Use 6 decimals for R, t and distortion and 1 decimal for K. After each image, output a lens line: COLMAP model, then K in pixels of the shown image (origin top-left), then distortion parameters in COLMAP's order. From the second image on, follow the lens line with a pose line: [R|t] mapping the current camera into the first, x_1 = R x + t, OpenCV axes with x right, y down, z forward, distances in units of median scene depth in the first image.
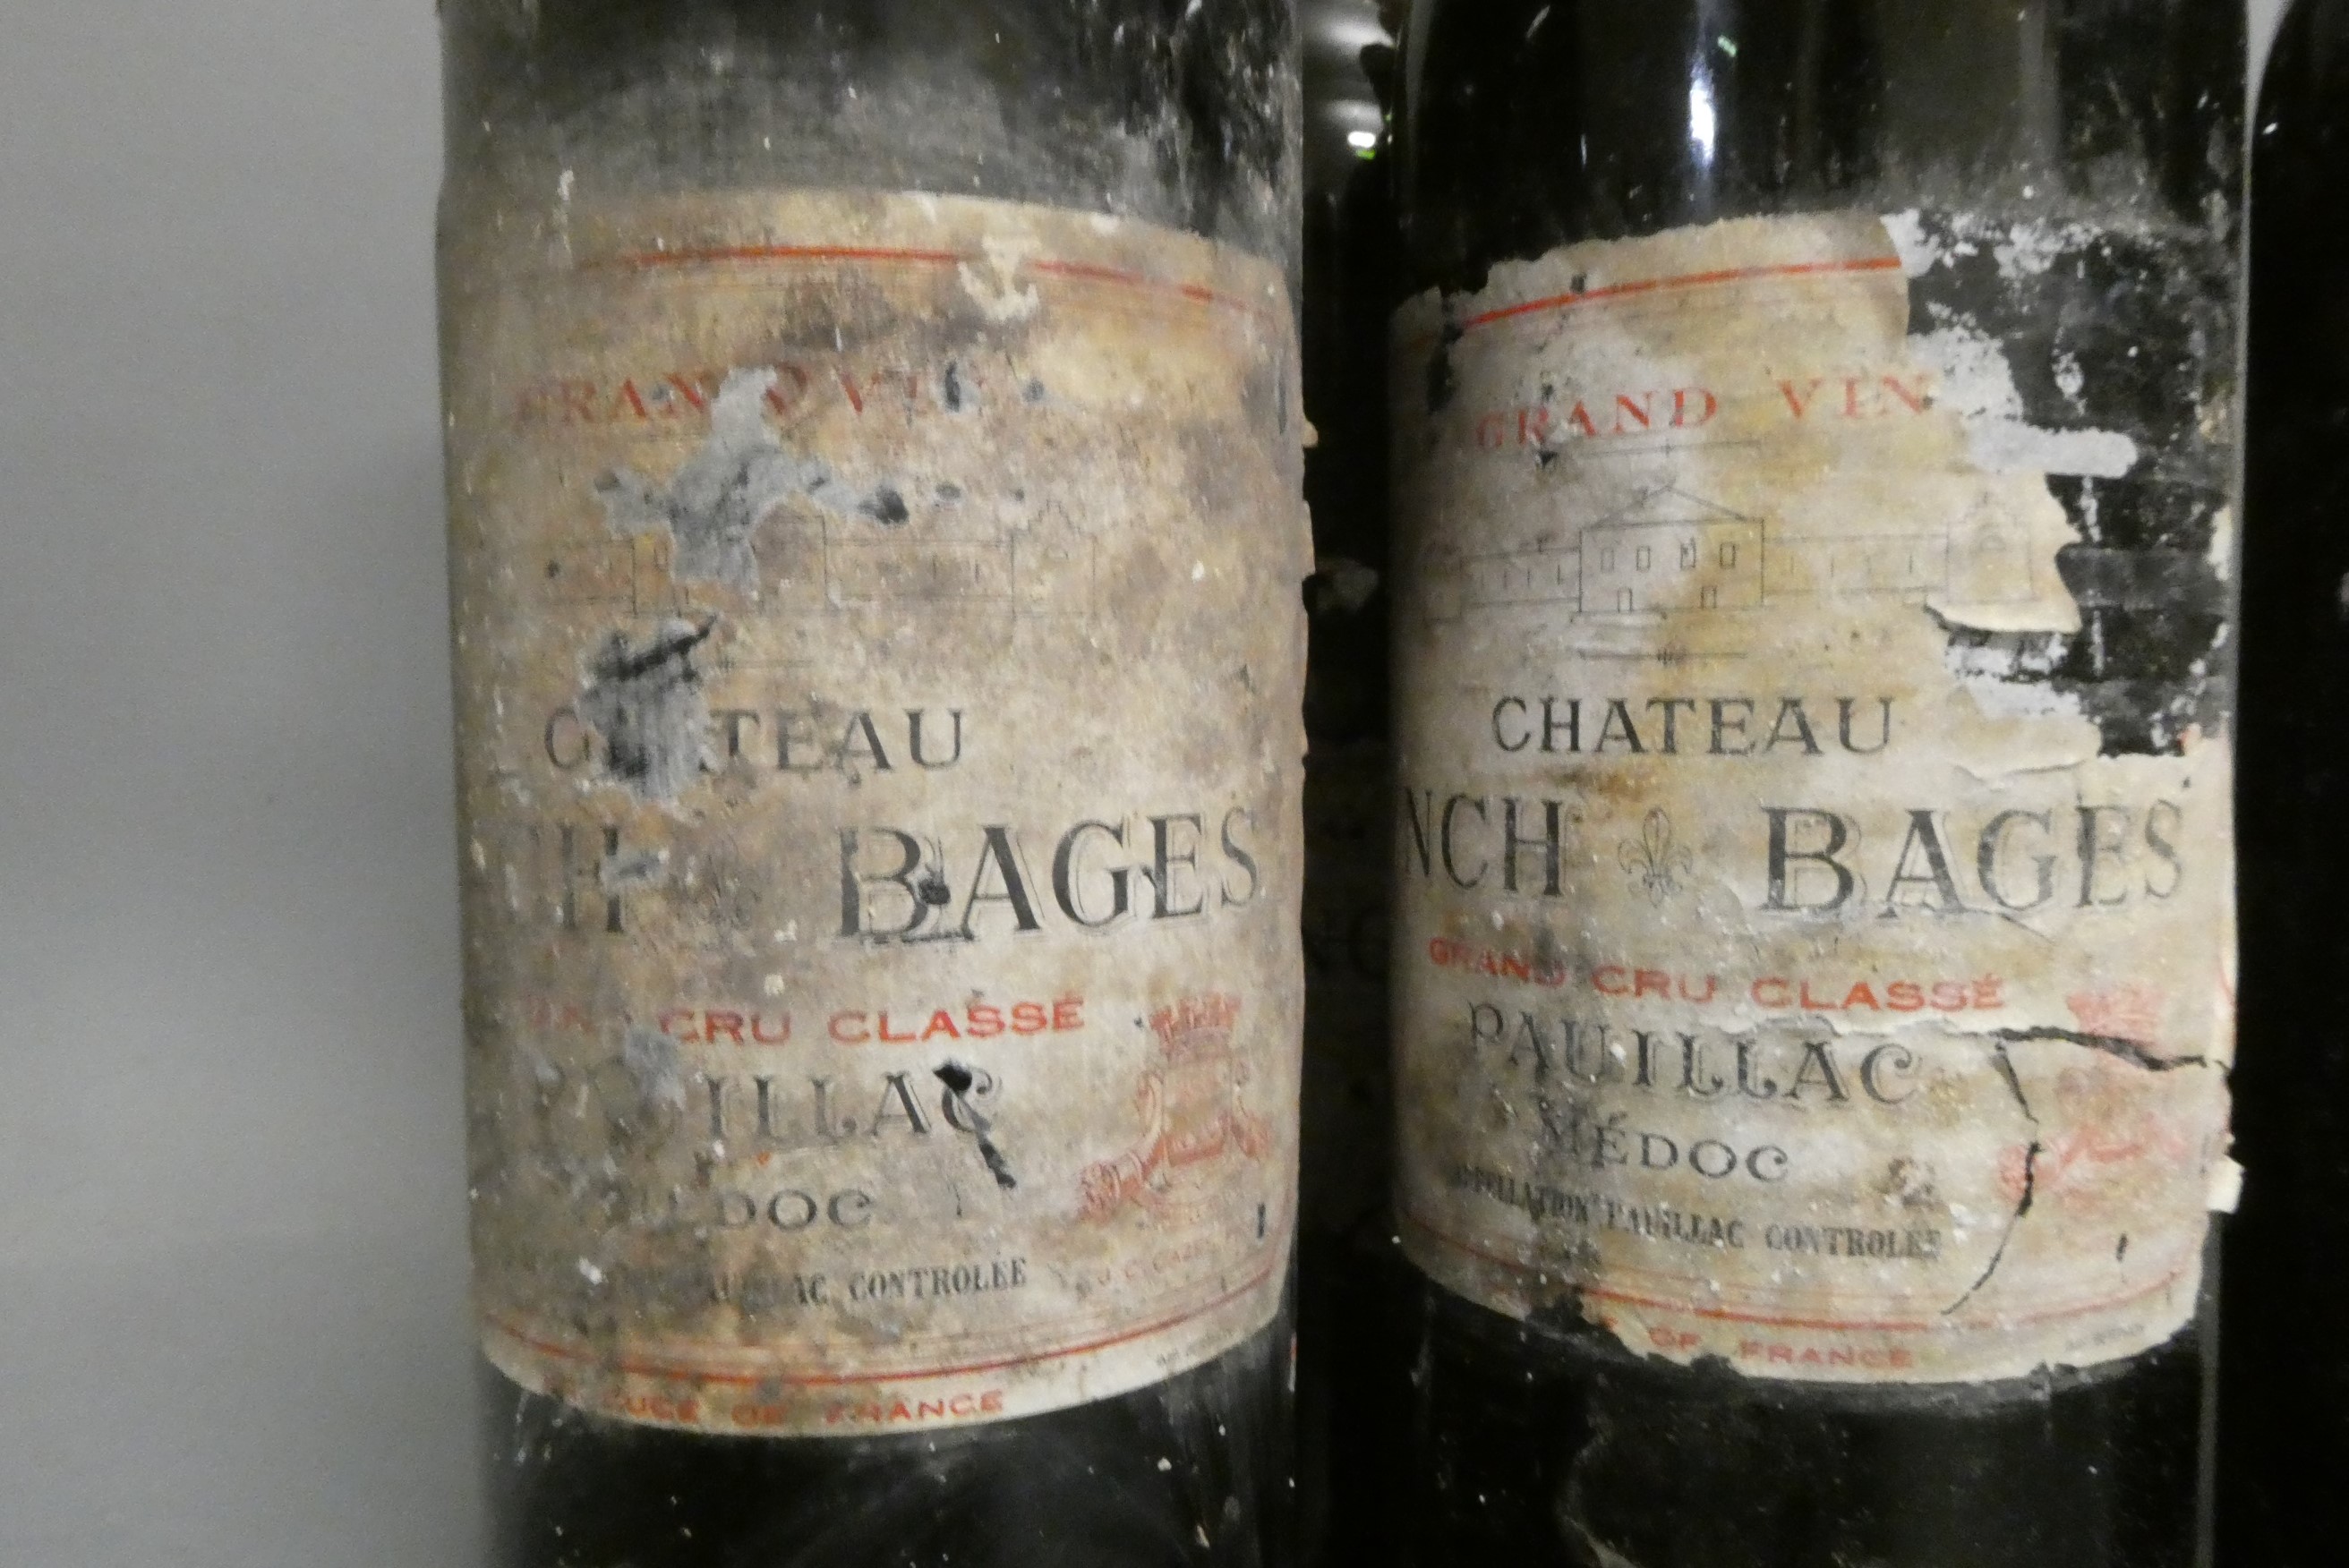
lens RADIAL K [[1635.6, 0, 1192.5], [0, 1635.6, 800.4], [0, 0, 1]] dist [0.013412, -0.020702]
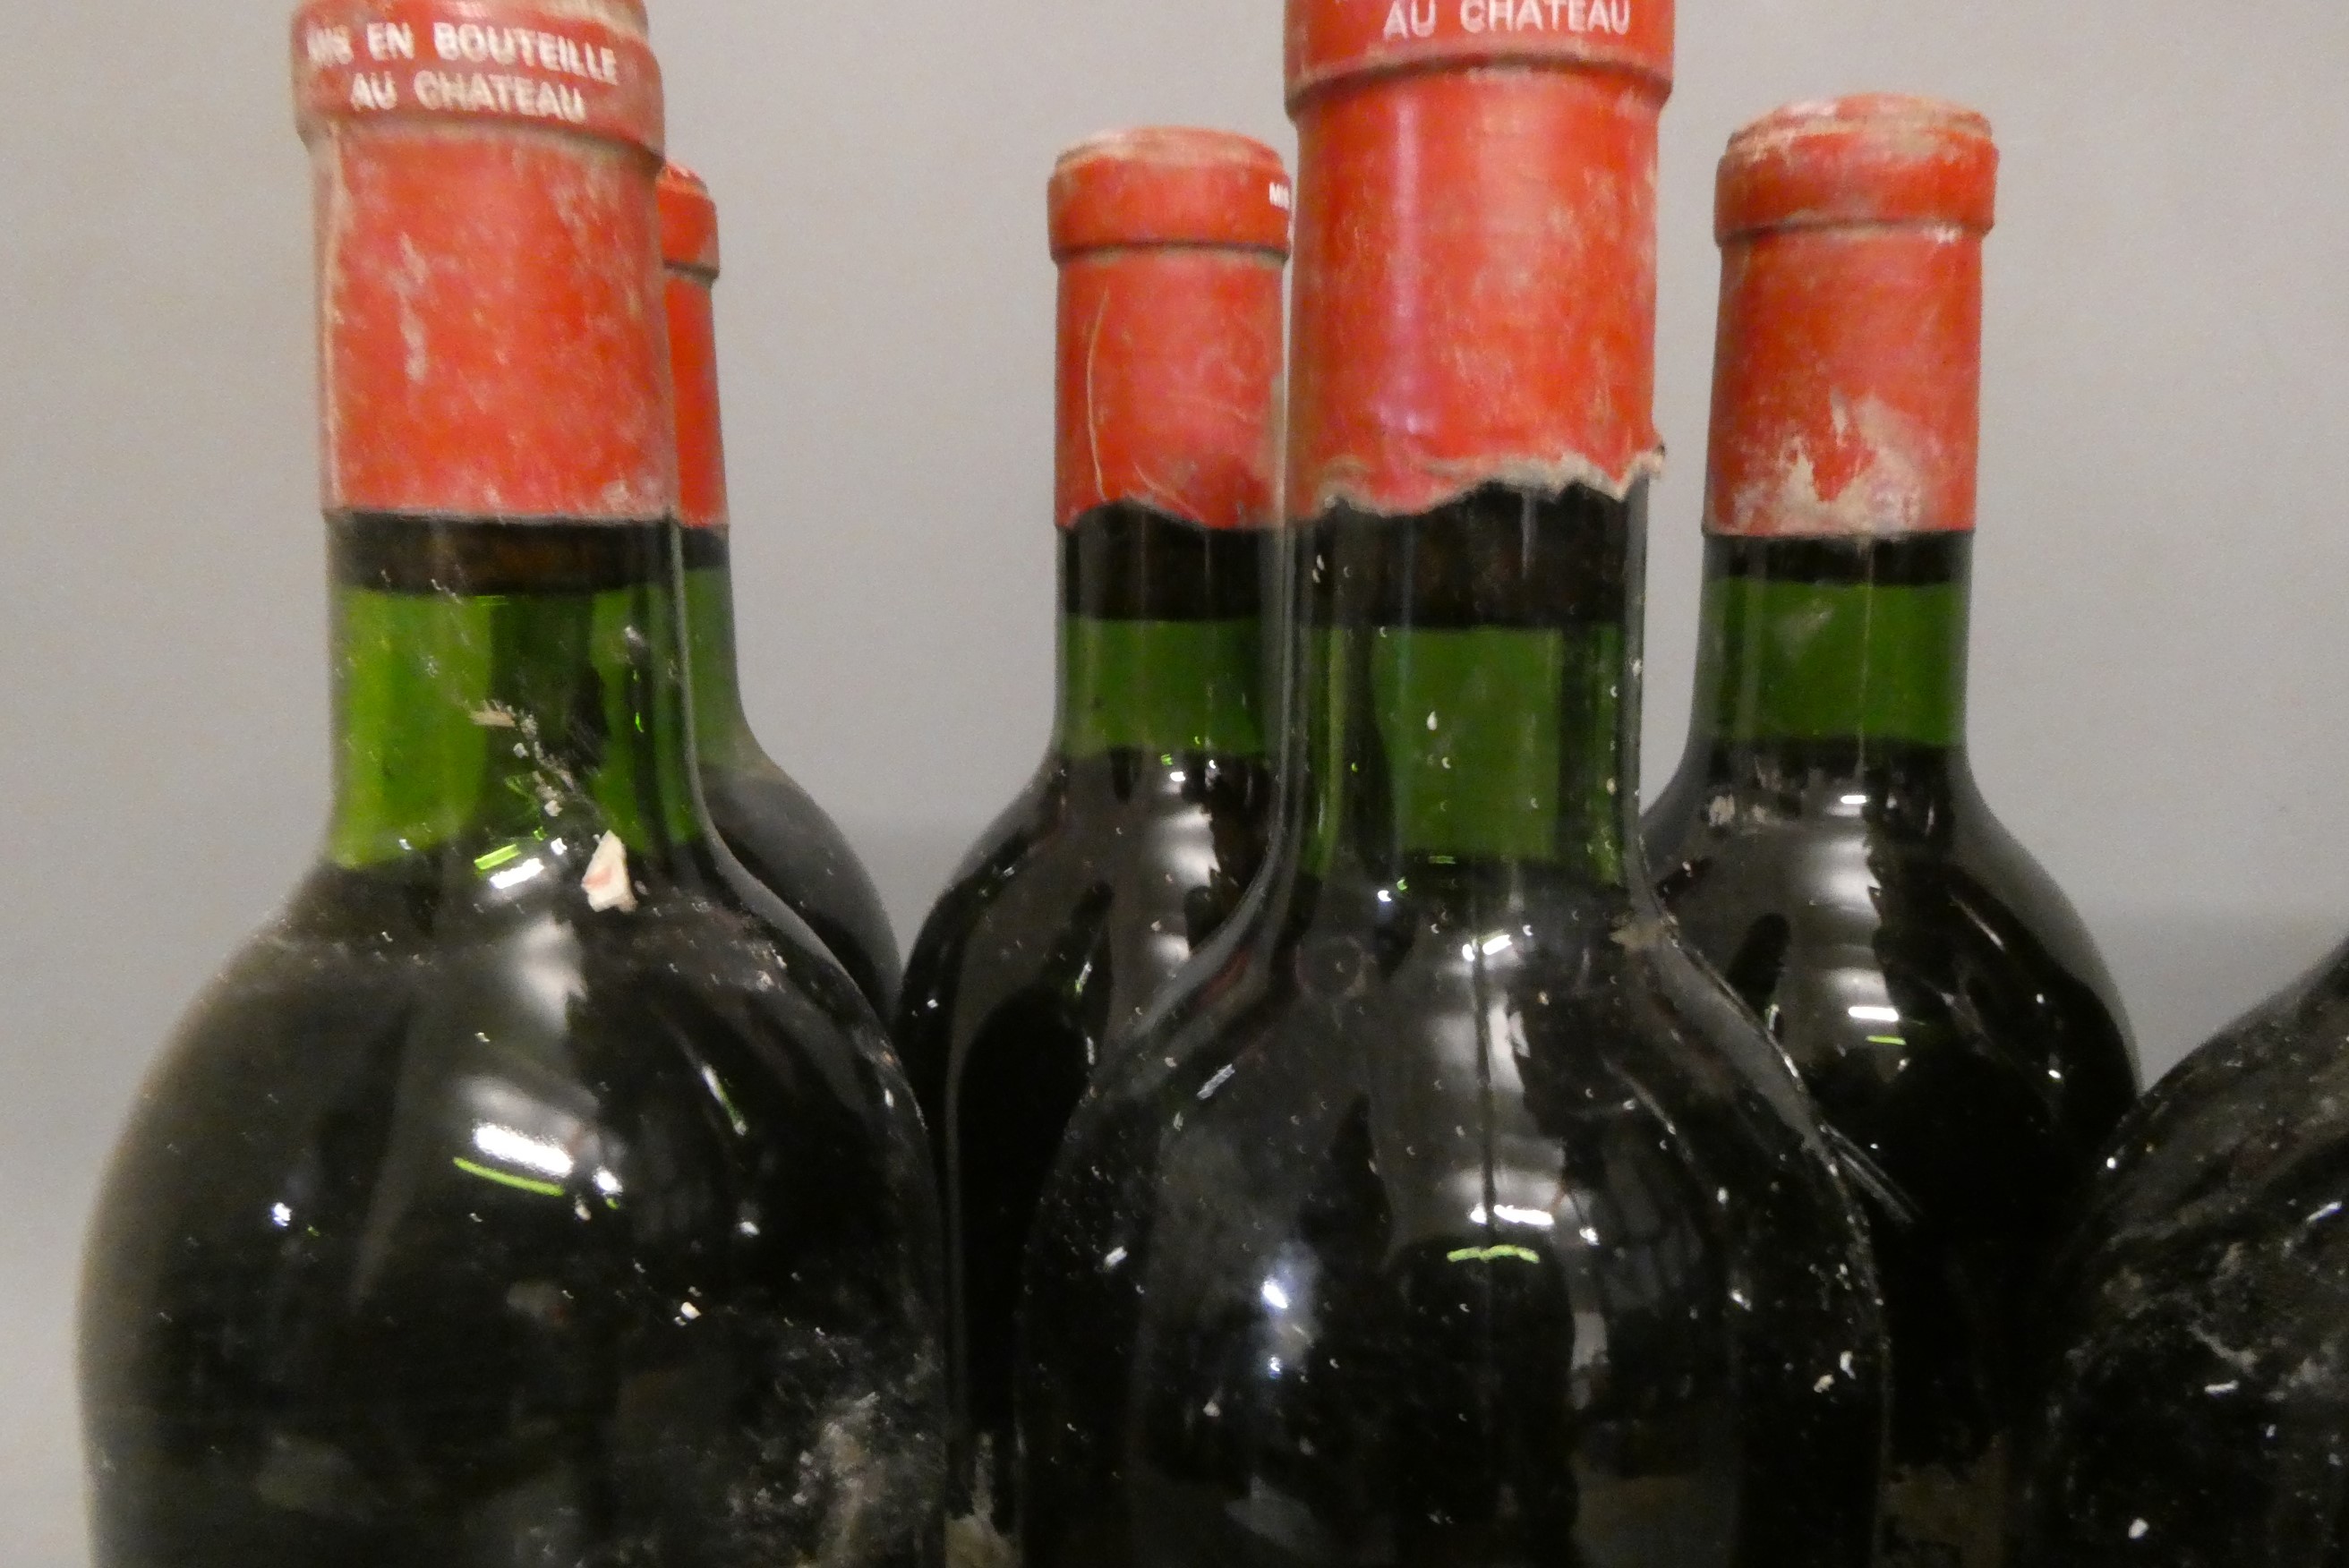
lens RADIAL K [[1635.6, 0, 1212.8], [0, 1635.6, 783.9], [0, 0, 1]] dist [0.013412, -0.020702]
pose [[0.978069, 0.043286, -0.203733, 0.529050], [-0.022712, 0.994498, 0.102264, -1.061657], [0.207038, -0.095394, 0.973671, 0.113636]]
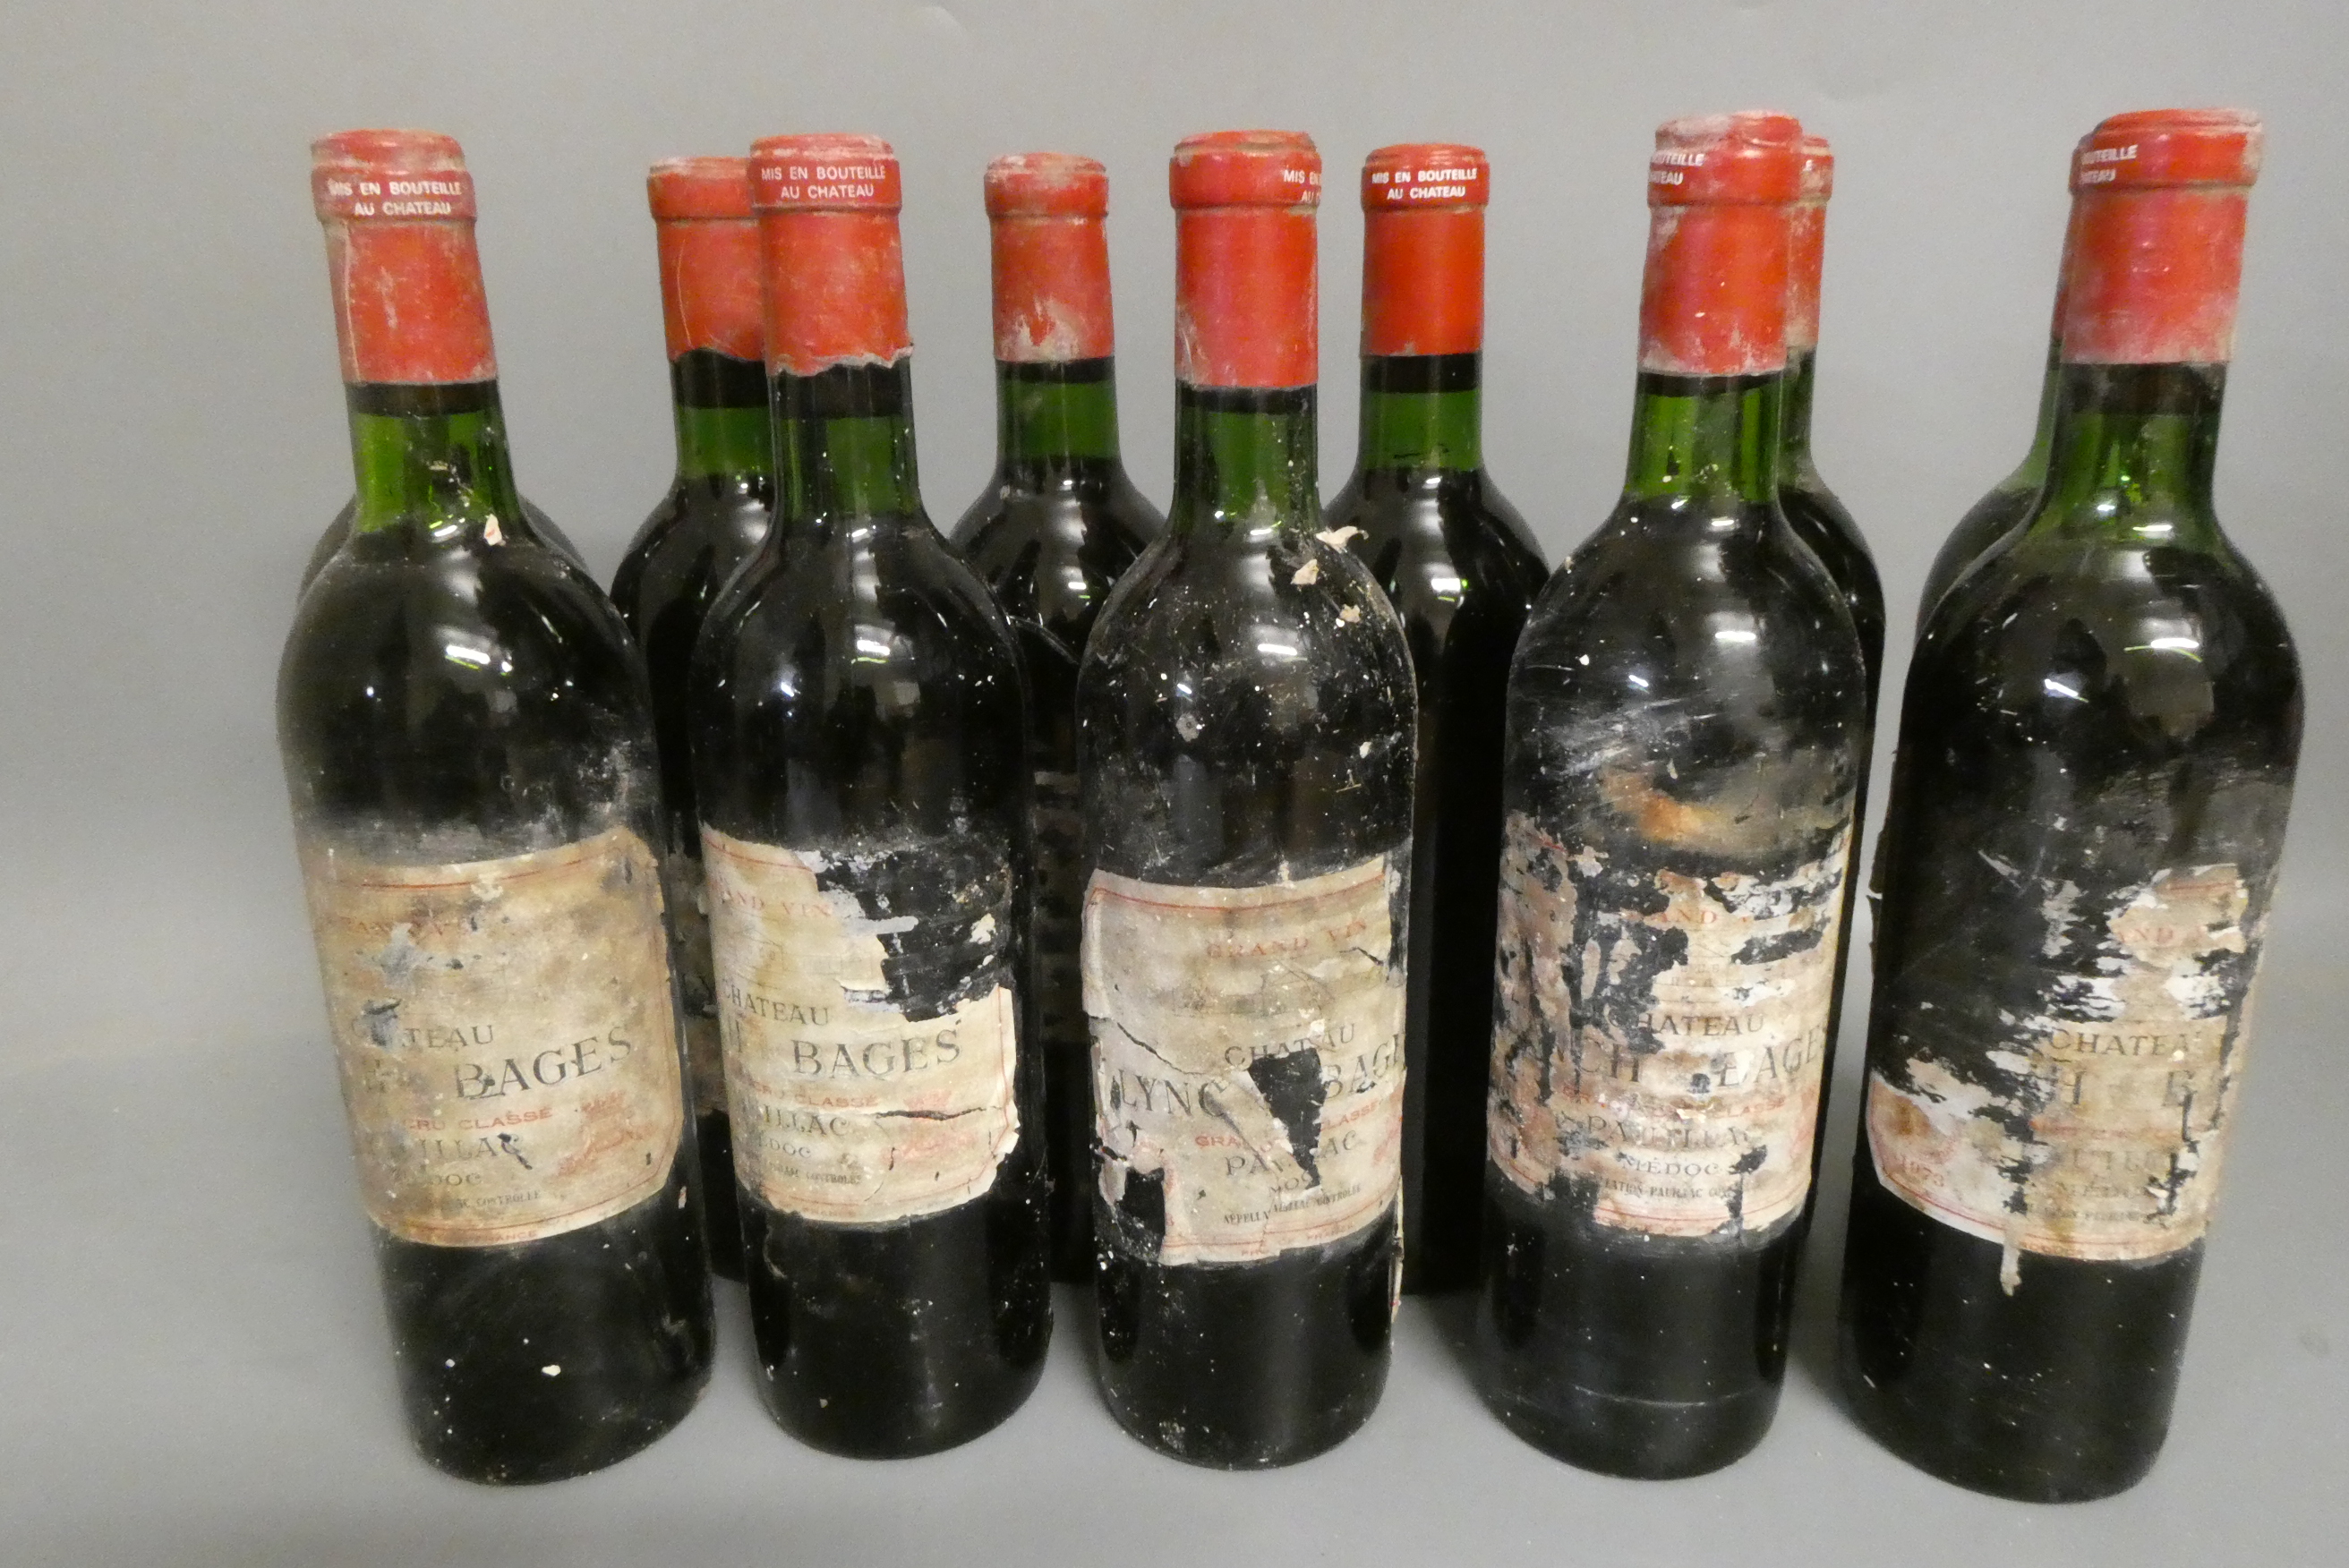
lens RADIAL K [[1635.6, 0, 1208.5], [0, 1635.6, 788.3], [0, 0, 1]] dist [0.013412, -0.020702]
pose [[0.999962, -0.002094, 0.008458, 1.068209], [-0.000170, 0.965808, 0.259257, -1.171121], [-0.008712, -0.259248, 0.965771, -1.653231]]
